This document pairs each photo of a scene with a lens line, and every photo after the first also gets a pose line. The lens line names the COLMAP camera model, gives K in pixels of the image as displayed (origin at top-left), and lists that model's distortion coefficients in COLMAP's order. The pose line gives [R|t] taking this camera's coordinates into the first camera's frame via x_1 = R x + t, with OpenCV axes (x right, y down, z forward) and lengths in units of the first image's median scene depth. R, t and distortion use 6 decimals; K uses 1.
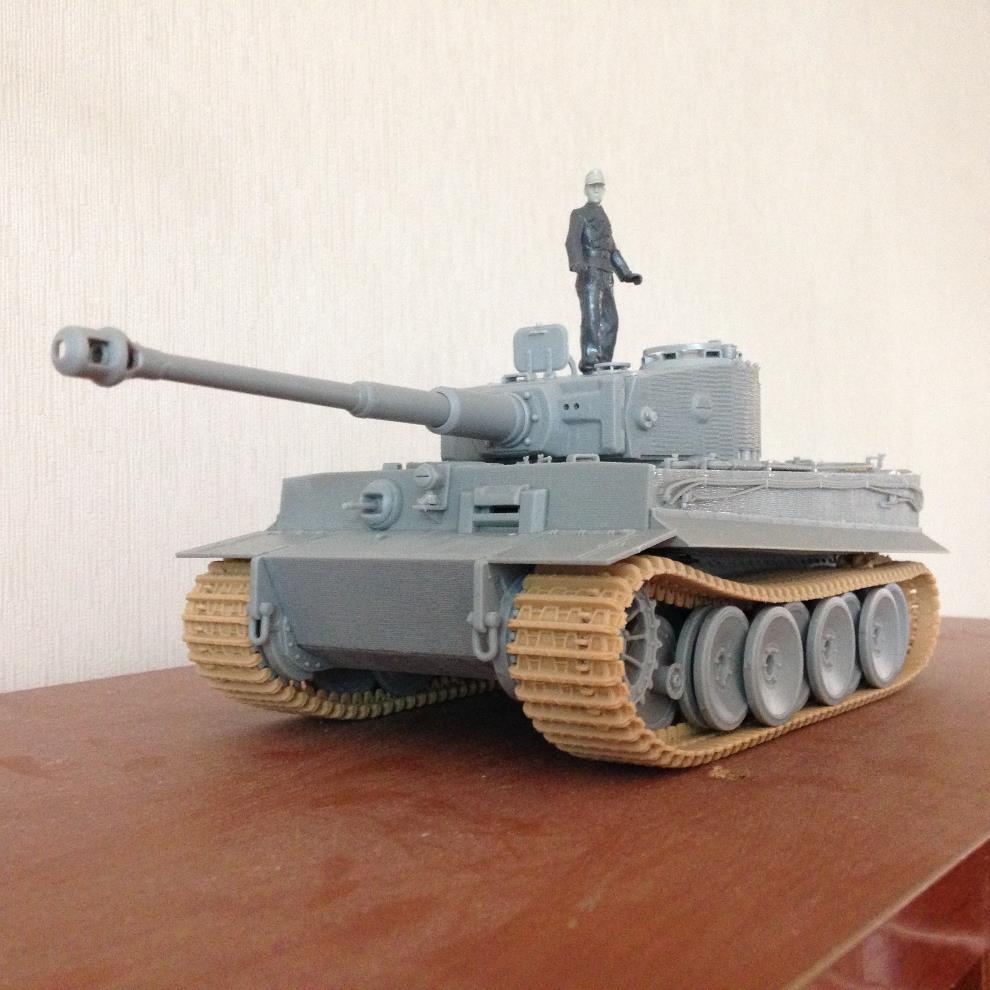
lens RADIAL K [[1267.2, 0, 495.0], [0, 1267.2, 495.0], [0, 0, 1]] dist [0.168652, -0.347776]
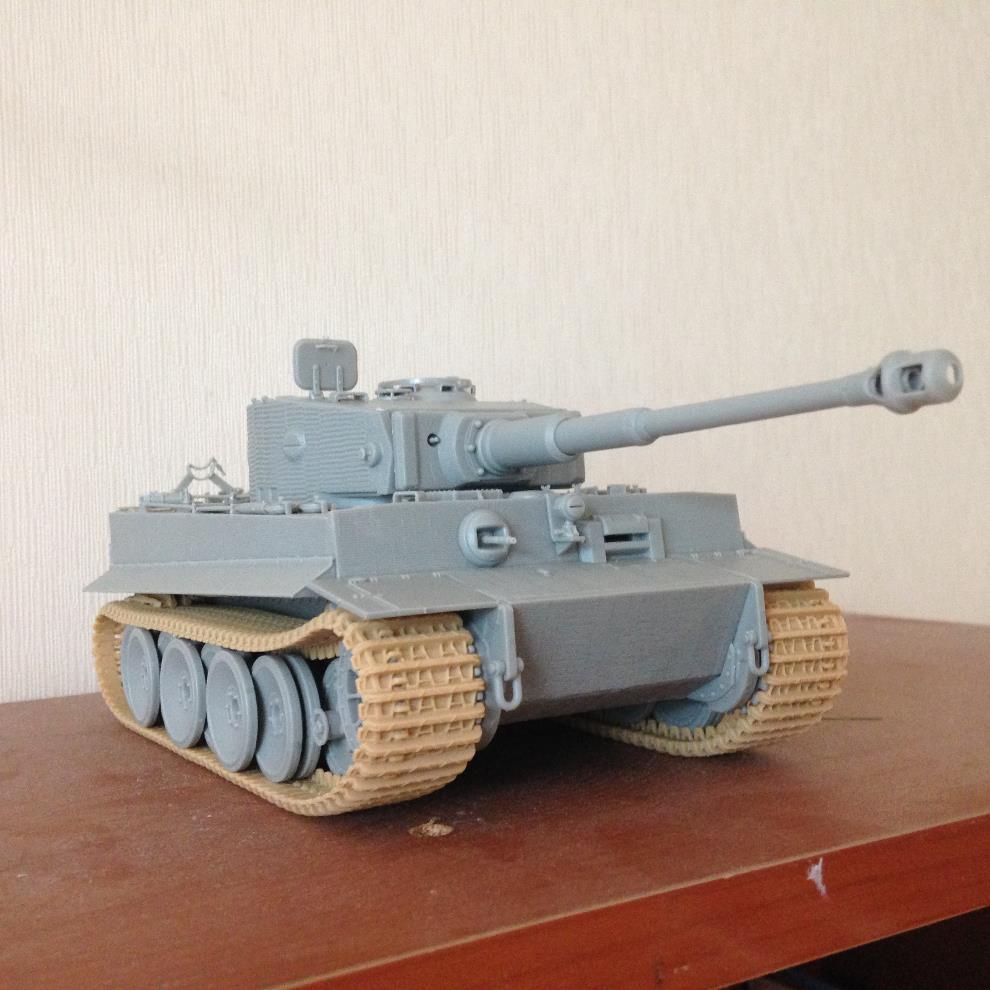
lens RADIAL K [[1267.2, 0, 495.0], [0, 1267.2, 495.0], [0, 0, 1]] dist [0.168652, -0.347776]
pose [[0.363714, -0.000486, 0.931510, -0.953822], [0.020449, 0.999763, -0.007463, -0.016998], [-0.931286, 0.021763, 0.363638, 0.698018]]
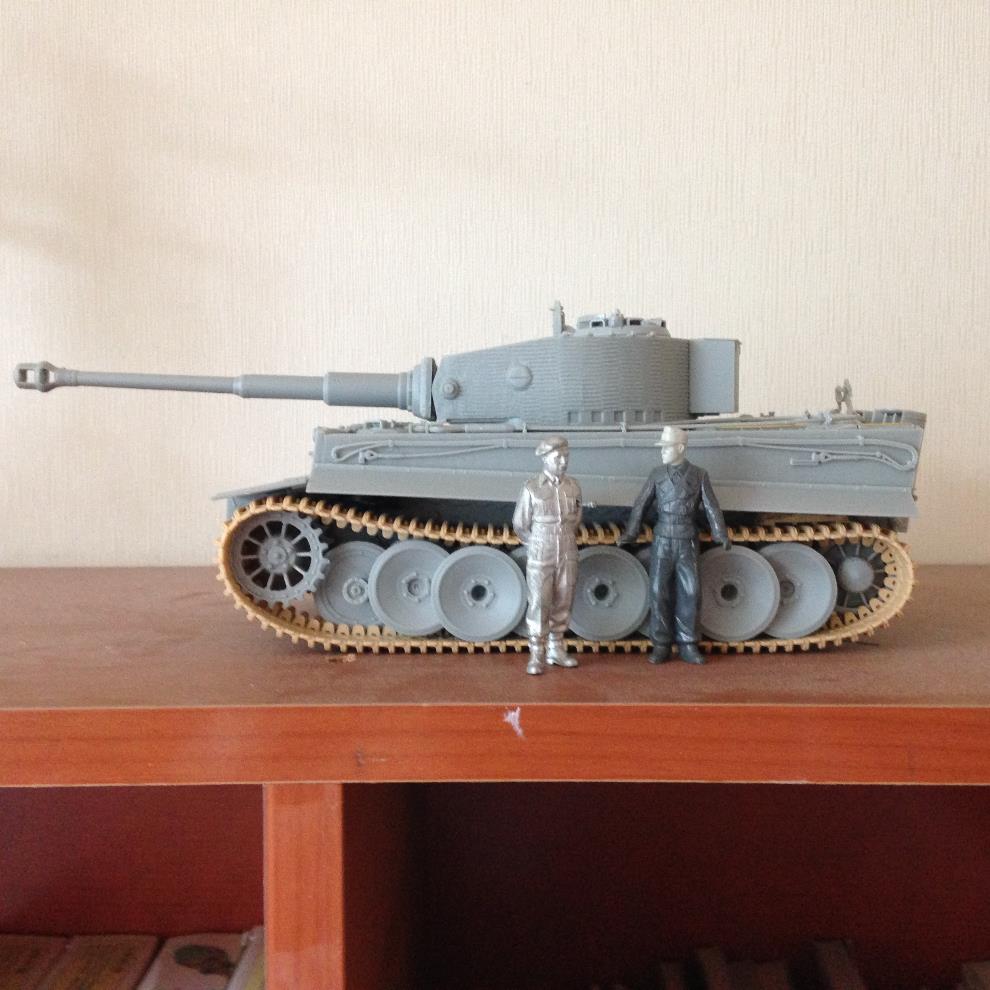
lens RADIAL K [[1267.2, 0, 495.0], [0, 1267.2, 495.0], [0, 0, 1]] dist [0.168652, -0.347776]
pose [[0.809434, -0.025713, 0.586648, -0.767789], [-0.008355, 0.998435, 0.055290, -0.026848], [-0.587152, -0.049655, 0.807952, -0.009194]]
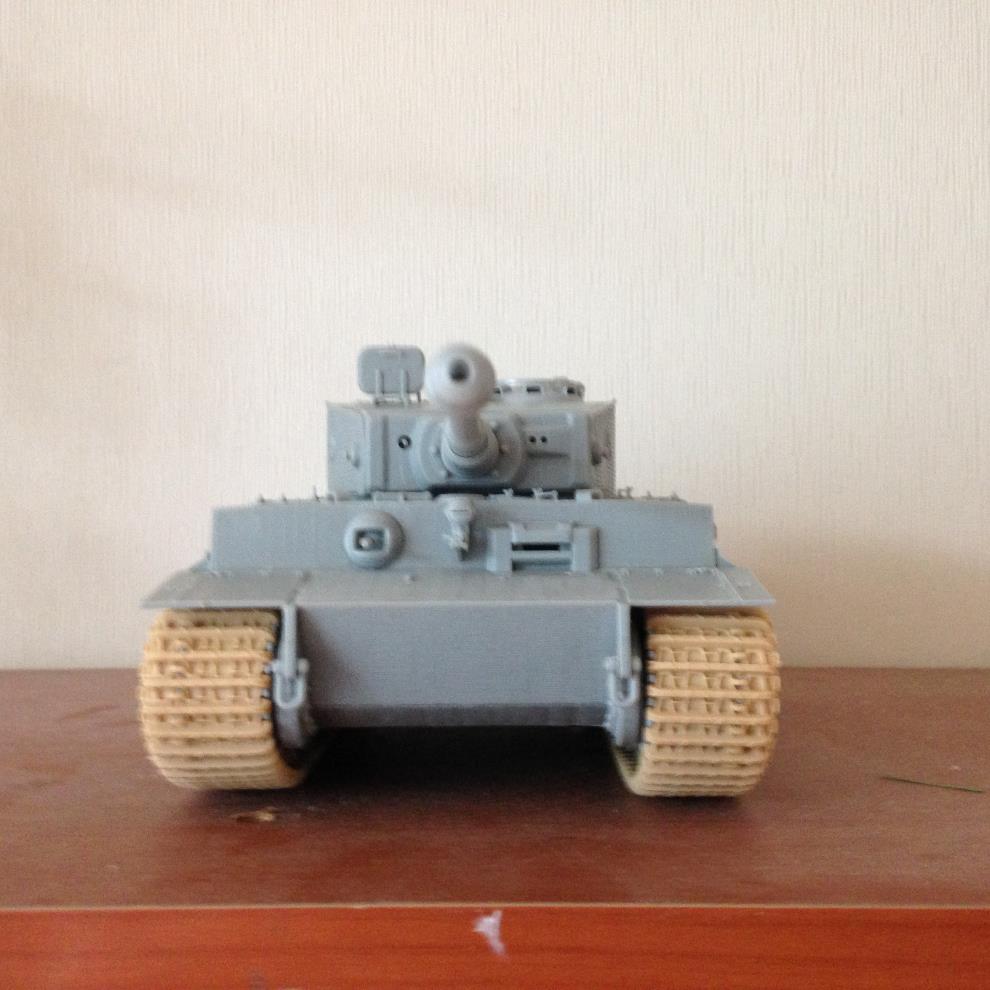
lens RADIAL K [[1267.2, 0, 495.0], [0, 1267.2, 495.0], [0, 0, 1]] dist [0.168652, -0.347776]
pose [[0.804387, 0.015357, 0.593907, -0.572862], [-0.012262, 0.999882, -0.009247, -0.018238], [-0.593979, 0.000156, 0.804480, 0.240573]]
